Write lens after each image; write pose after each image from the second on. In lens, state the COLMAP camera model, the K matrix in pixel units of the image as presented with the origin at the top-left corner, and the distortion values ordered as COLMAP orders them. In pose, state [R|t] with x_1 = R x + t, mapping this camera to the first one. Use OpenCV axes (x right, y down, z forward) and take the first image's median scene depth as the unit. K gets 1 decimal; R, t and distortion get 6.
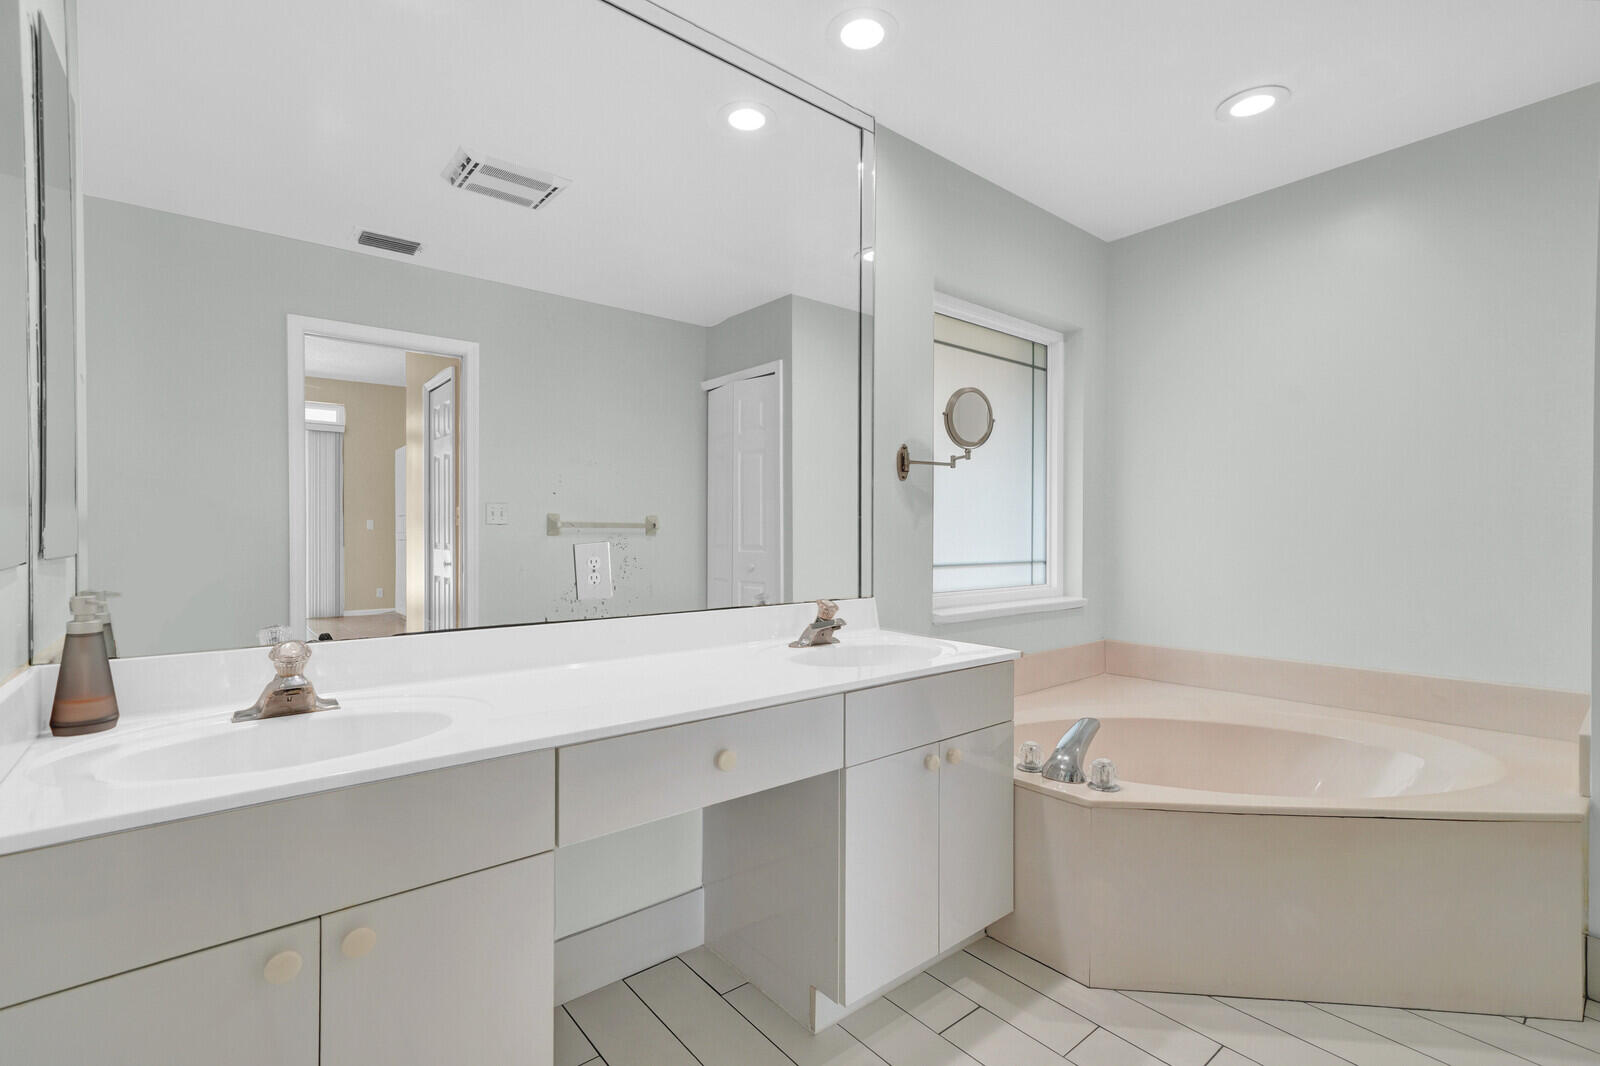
lens RADIAL K [[709.8, 0, 802.0], [0, 709.8, 537.1], [0, 0, 1]] dist [-0.002092, -0.000131]
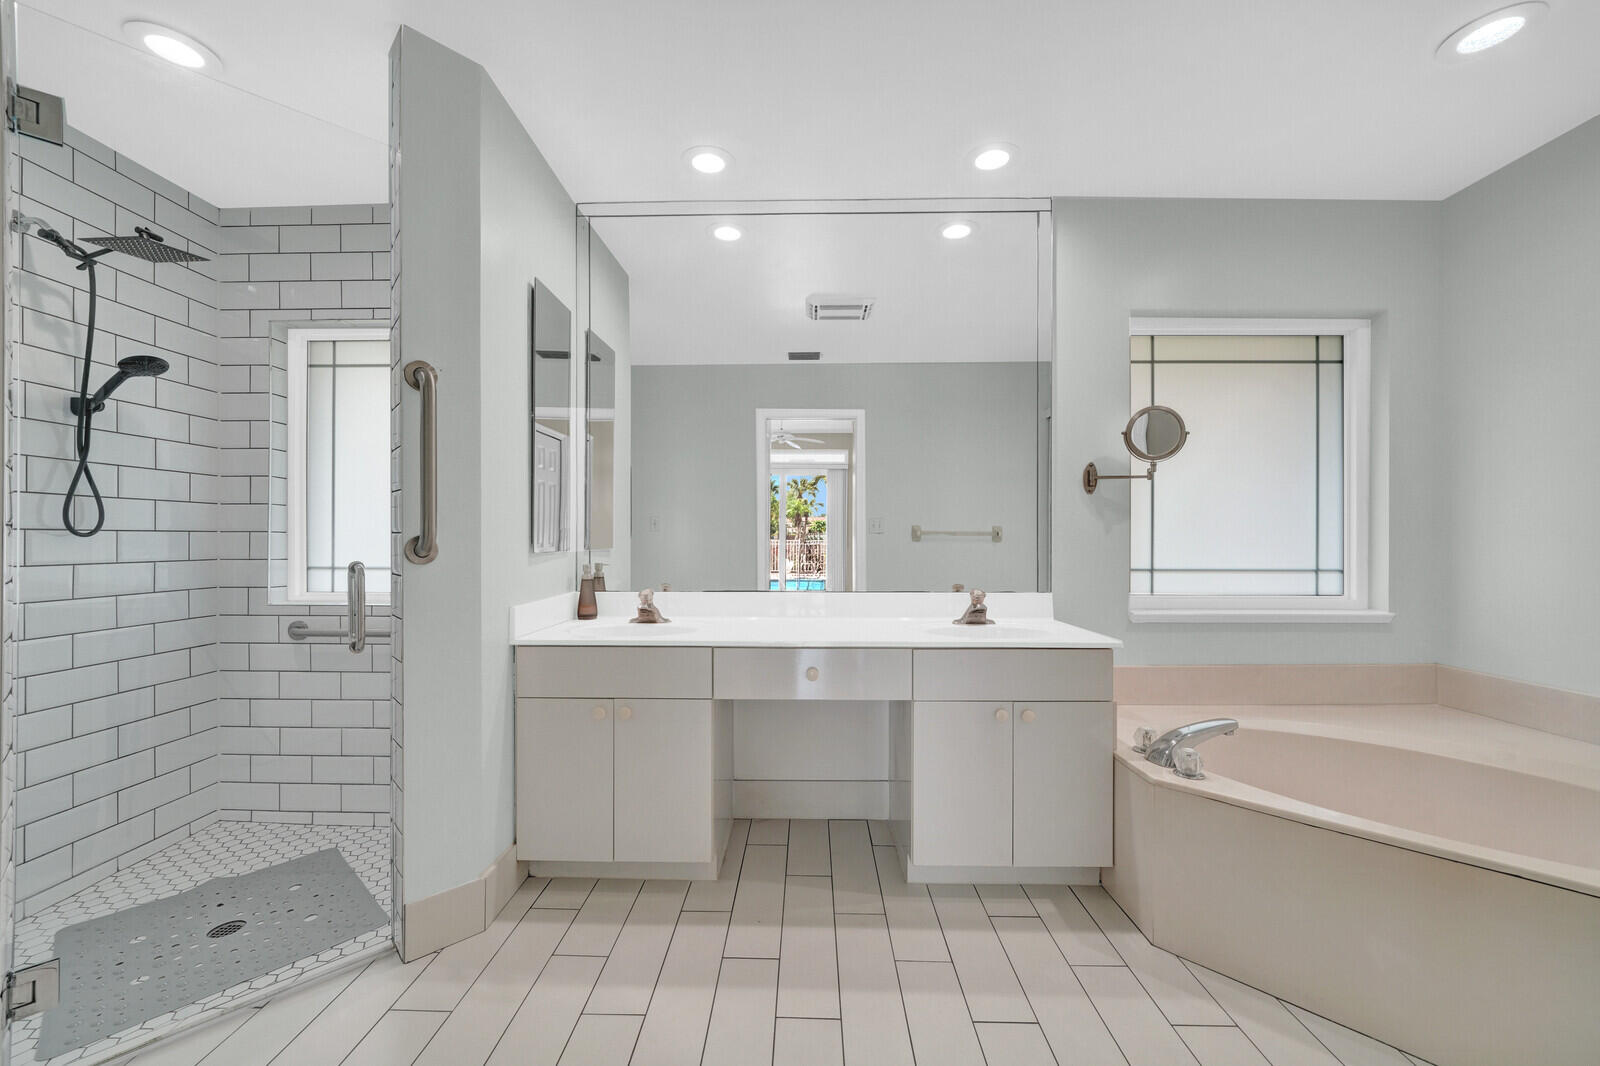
lens RADIAL K [[621.4, 0, 799.6], [0, 621.4, 538.1], [0, 0, 1]] dist [-0.033213, 0.010244]
pose [[0.757274, -0.001651, -0.653095, 0.464567], [-0.003926, 0.999967, -0.007080, 0.001234], [0.653085, 0.007925, 0.757243, -0.074586]]
